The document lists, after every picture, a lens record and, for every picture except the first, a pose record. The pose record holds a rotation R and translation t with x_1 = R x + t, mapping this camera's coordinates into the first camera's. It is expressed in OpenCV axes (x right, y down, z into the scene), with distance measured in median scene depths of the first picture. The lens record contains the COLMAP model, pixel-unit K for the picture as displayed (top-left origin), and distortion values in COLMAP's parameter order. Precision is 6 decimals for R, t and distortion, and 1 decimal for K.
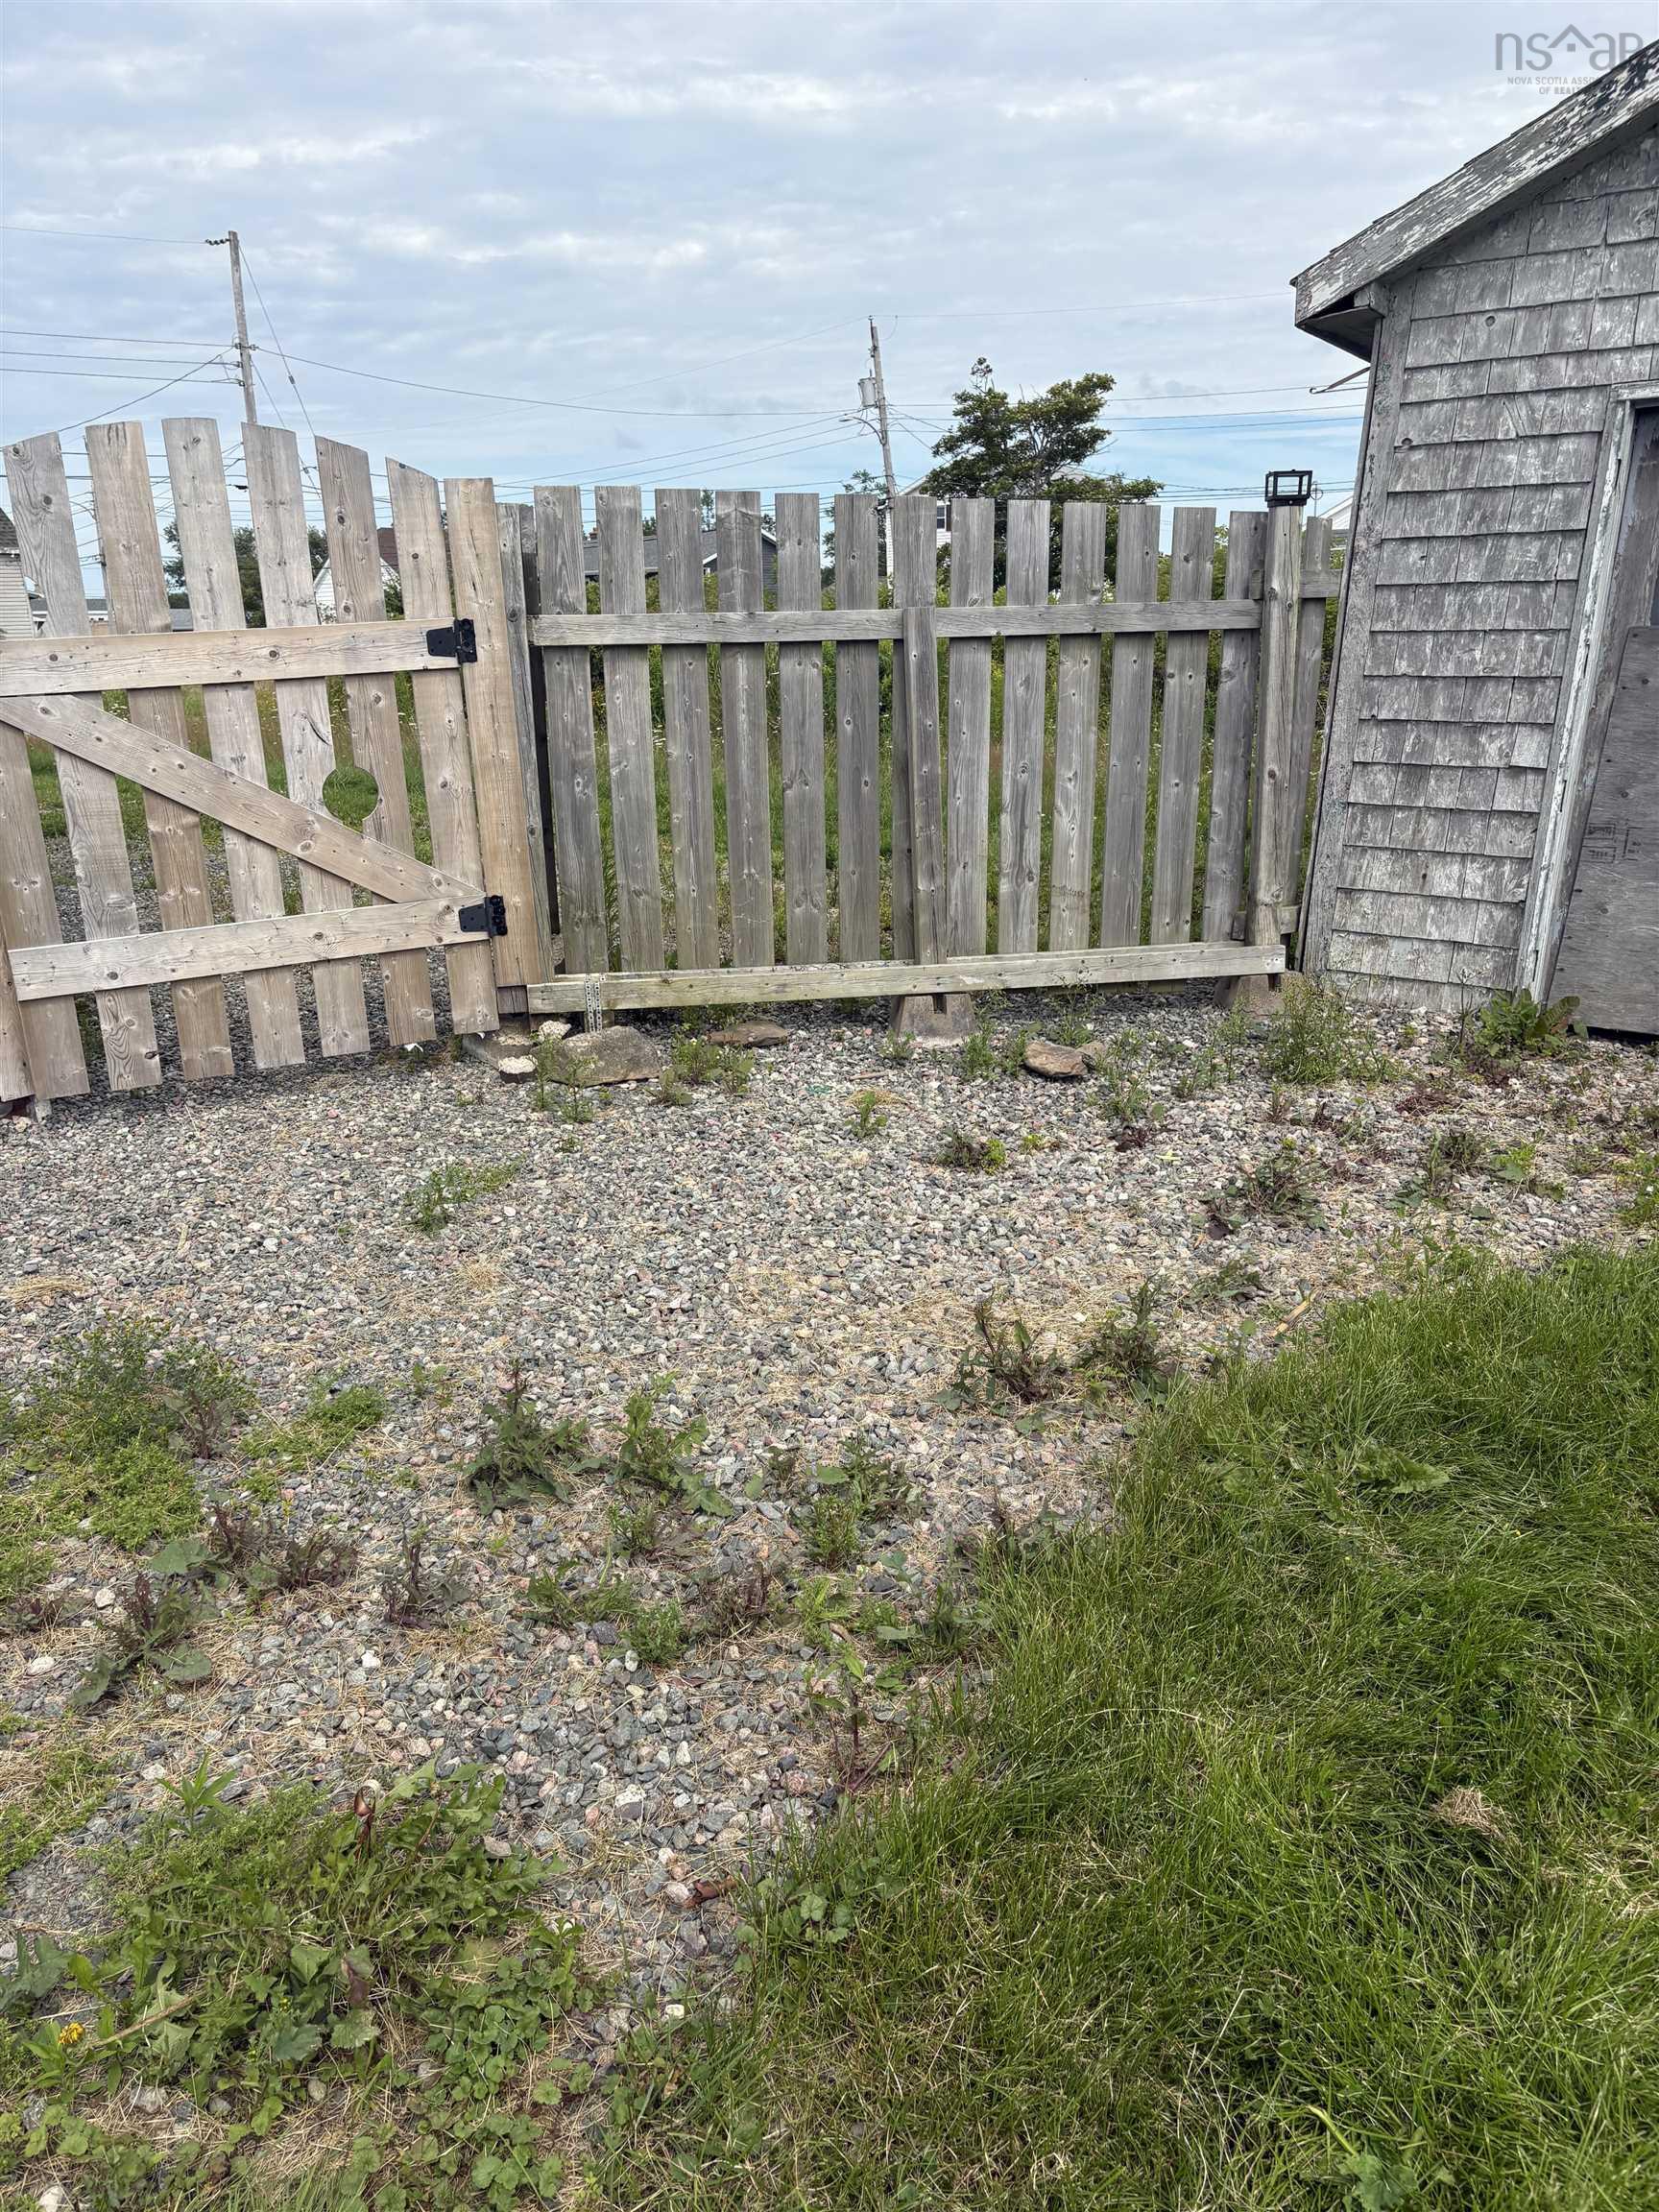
lens RADIAL K [[1705.2, 0, 796.3], [0, 1705.2, 1108.7], [0, 0, 1]] dist [0.046994, -0.056237]
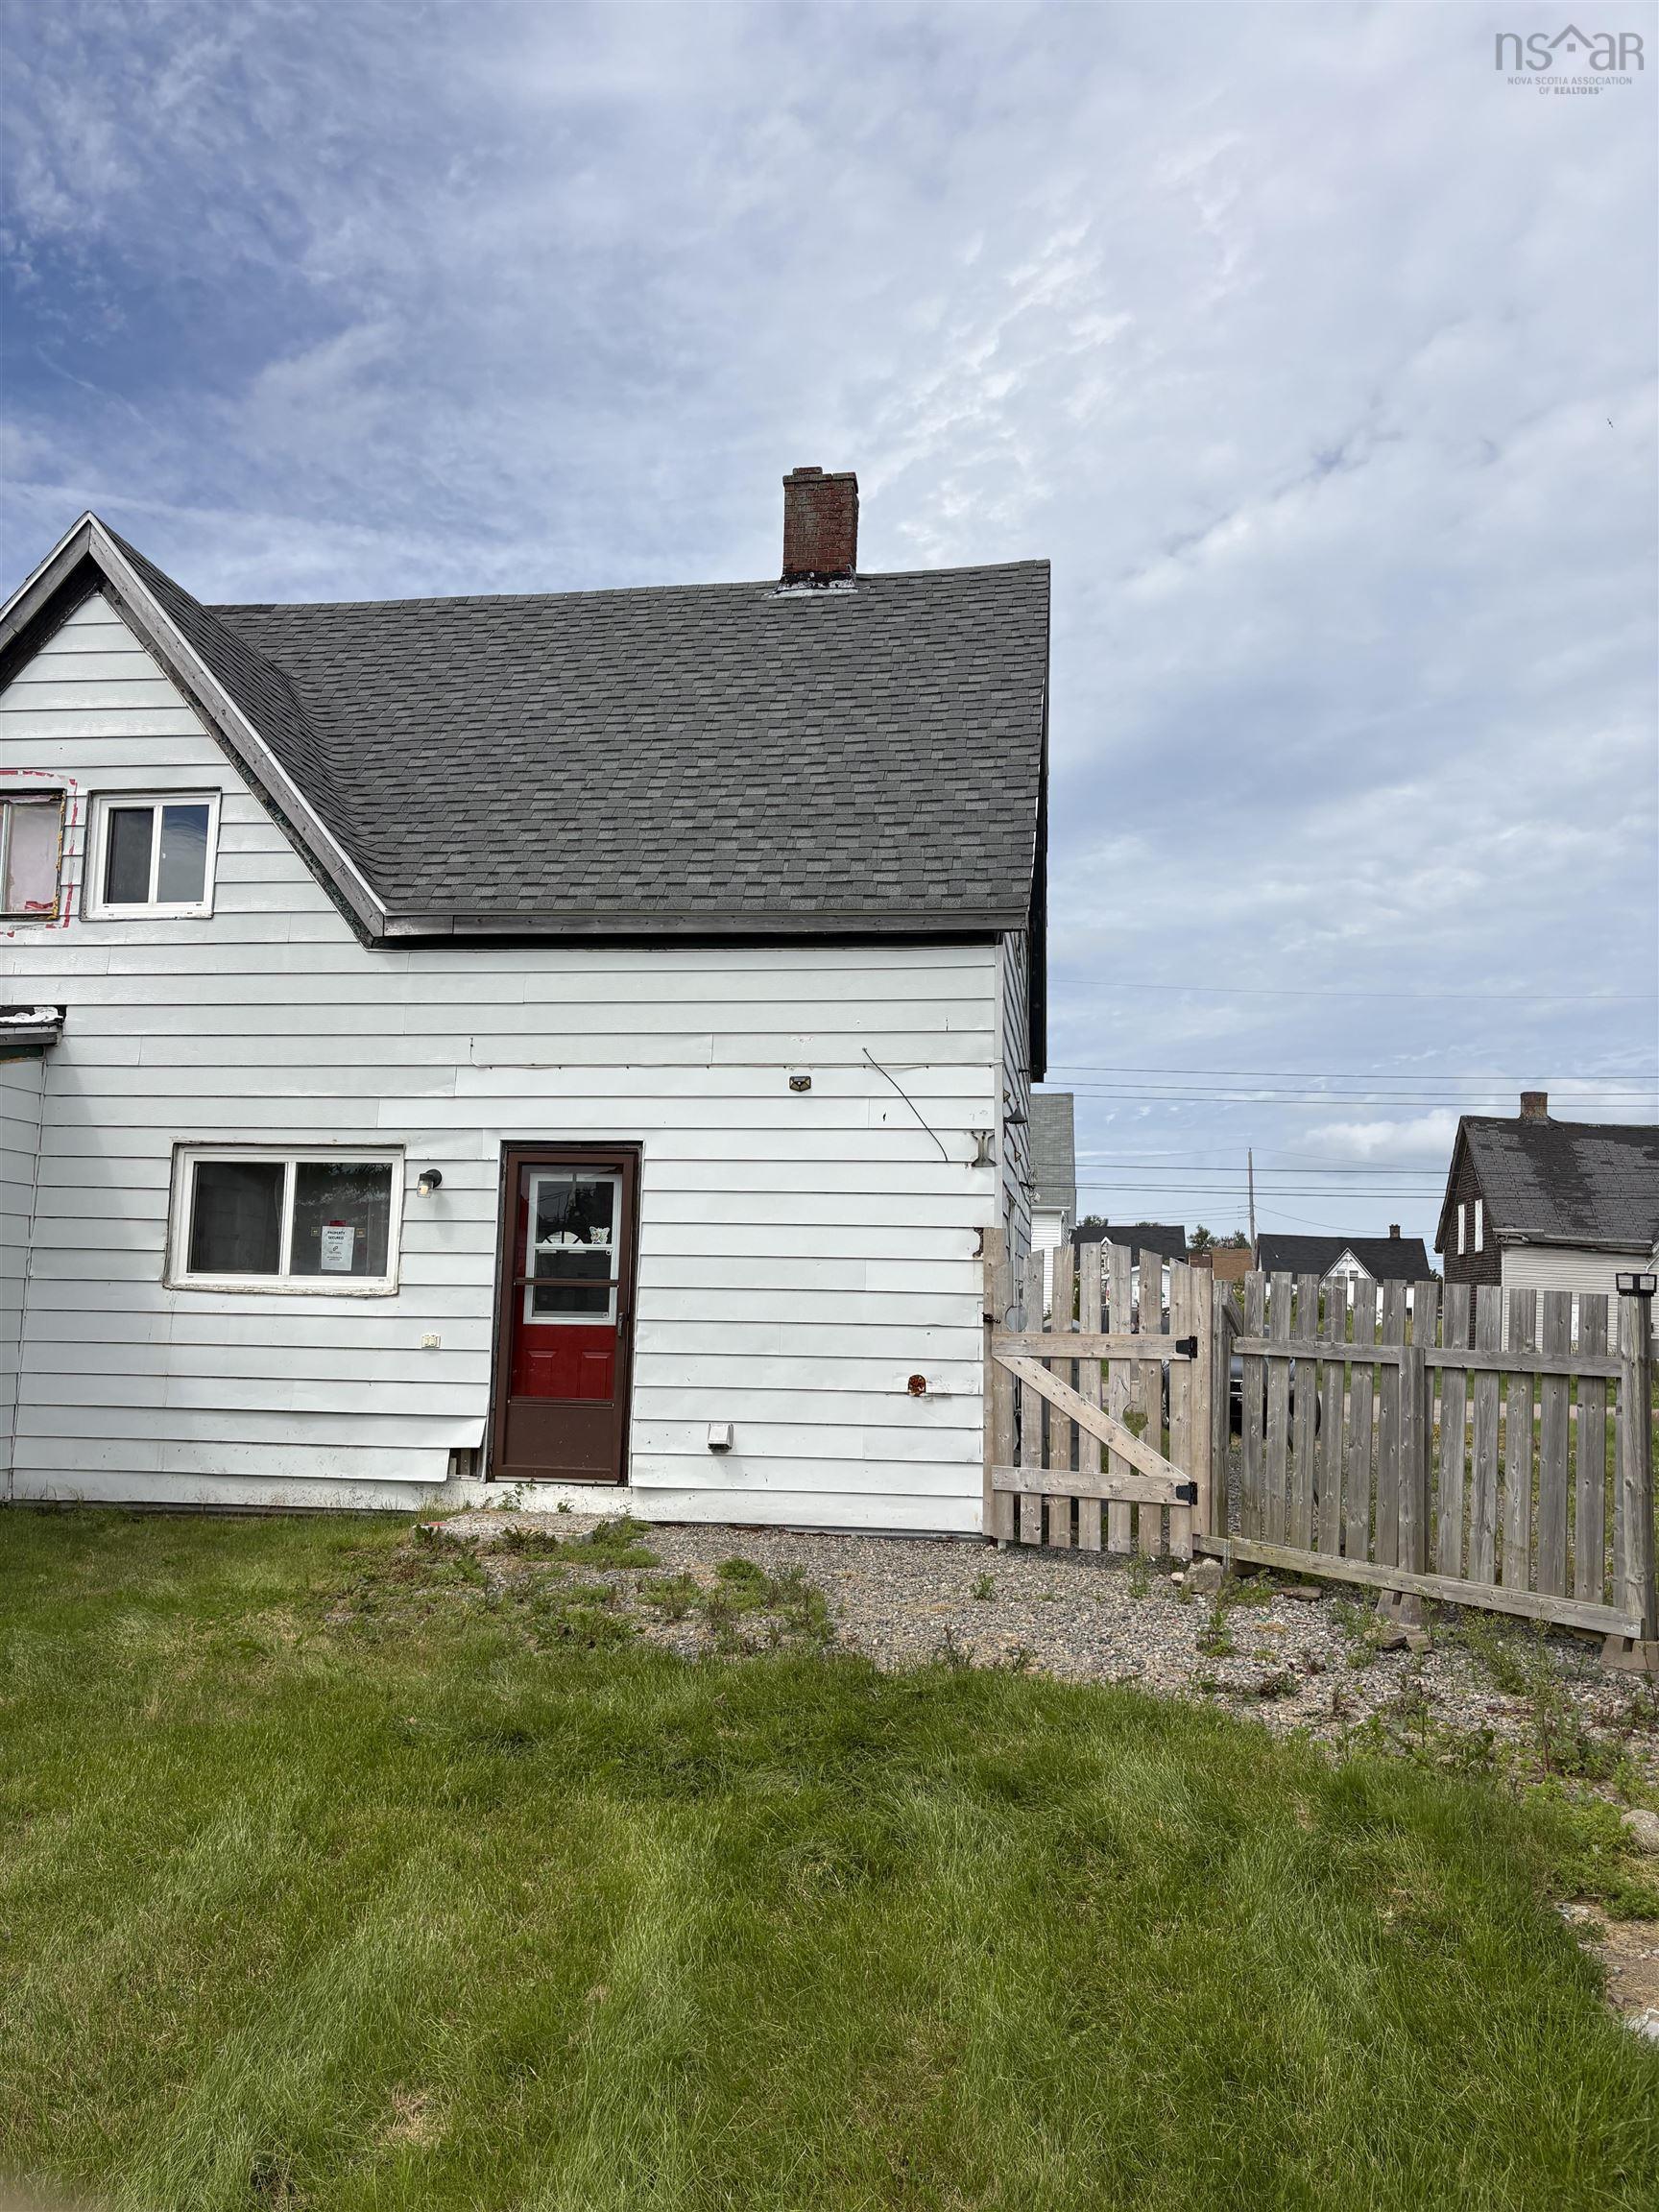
lens RADIAL K [[1705.2, 0, 833.3], [0, 1705.2, 1110.6], [0, 0, 1]] dist [0.046994, -0.056237]
pose [[0.422517, -0.067221, -0.903859, 1.386793], [-0.303859, 0.929027, -0.211135, 0.011320], [0.853902, 0.363854, 0.372105, -0.167830]]
